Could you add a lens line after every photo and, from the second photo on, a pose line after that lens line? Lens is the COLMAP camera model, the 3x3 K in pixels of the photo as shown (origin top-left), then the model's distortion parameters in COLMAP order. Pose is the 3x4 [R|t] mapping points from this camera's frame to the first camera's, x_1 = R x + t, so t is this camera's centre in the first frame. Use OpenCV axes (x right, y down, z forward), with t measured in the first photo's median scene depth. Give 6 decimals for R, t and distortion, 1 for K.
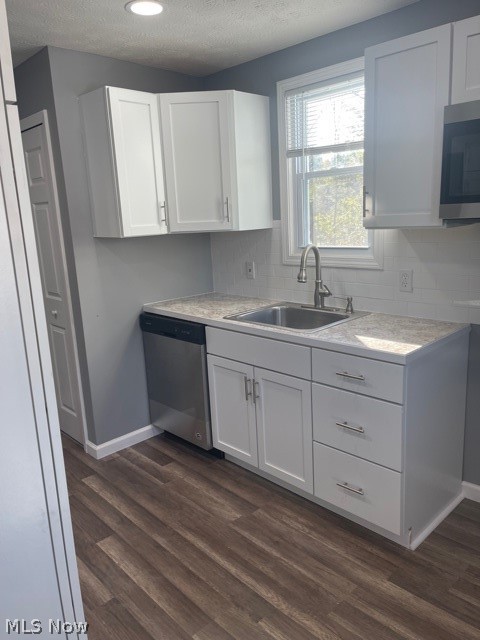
lens RADIAL K [[482.5, 0, 239.6], [0, 482.5, 316.1], [0, 0, 1]] dist [0.041509, -0.012257]
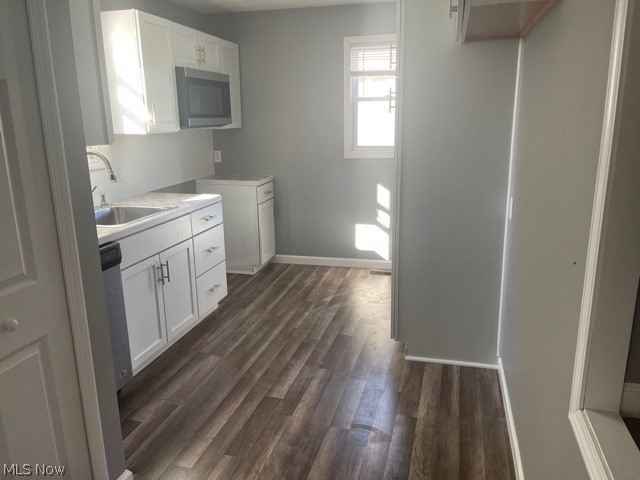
lens RADIAL K [[482.5, 0, 319.1], [0, 482.5, 239.6], [0, 0, 1]] dist [0.041509, -0.012257]
pose [[-0.505704, -0.165389, 0.846705, -1.227753], [0.221381, 0.923709, 0.312653, -0.217779], [-0.833819, 0.345554, -0.430509, 1.270377]]
